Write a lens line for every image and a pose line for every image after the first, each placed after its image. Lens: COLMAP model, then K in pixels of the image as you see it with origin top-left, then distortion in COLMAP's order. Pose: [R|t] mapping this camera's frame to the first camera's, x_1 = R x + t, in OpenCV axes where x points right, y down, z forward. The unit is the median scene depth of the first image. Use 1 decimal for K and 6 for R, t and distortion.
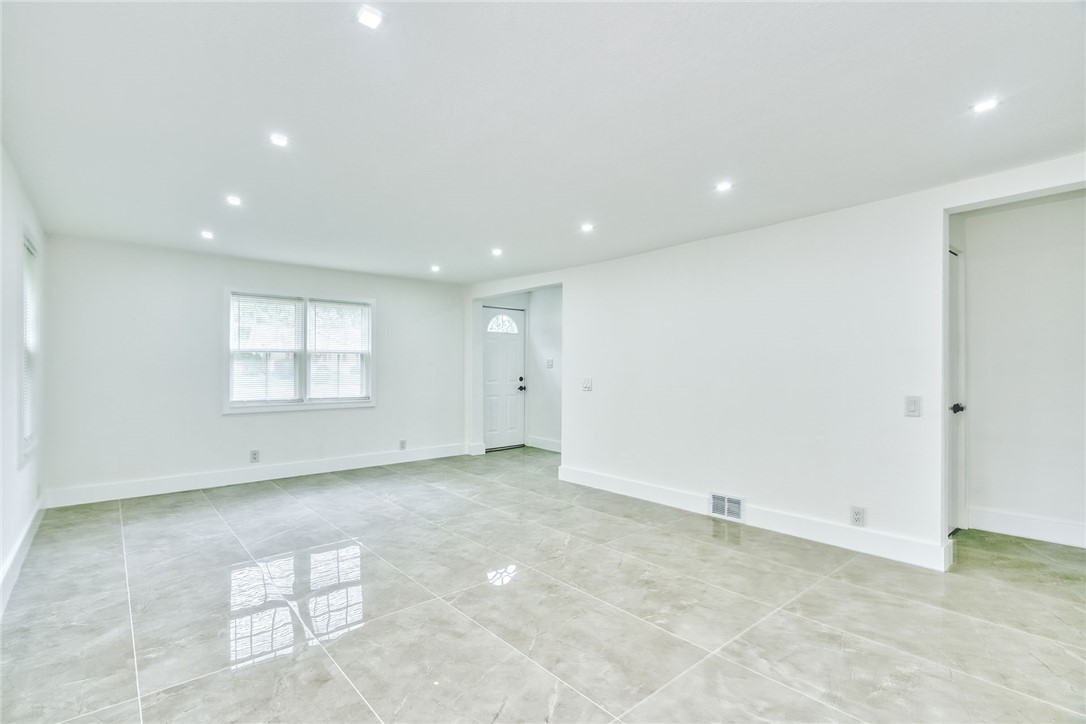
lens RADIAL K [[493.6, 0, 543.0], [0, 493.6, 362.0], [0, 0, 1]] dist [-0.003580, 0.000347]
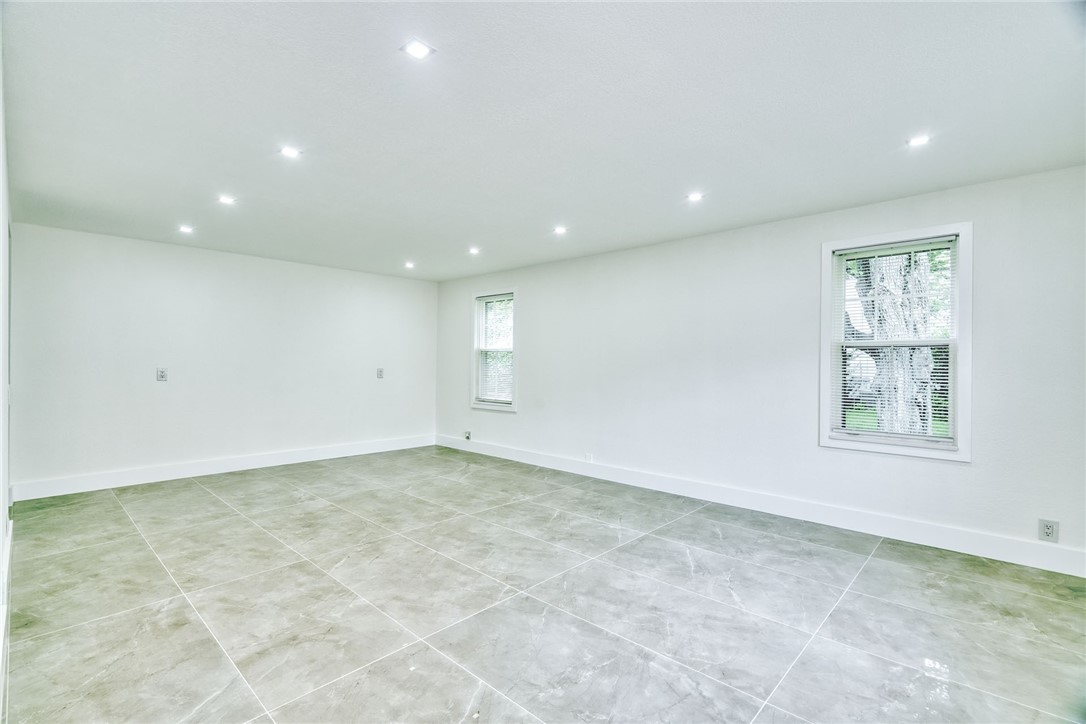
lens RADIAL K [[493.6, 0, 543.0], [0, 493.6, 362.0], [0, 0, 1]] dist [-0.003580, 0.000347]
pose [[-0.994034, -0.008730, -0.108724, -0.225702], [-0.006765, 0.999807, -0.018428, 0.033866], [0.108864, -0.017583, -0.993901, 2.096700]]
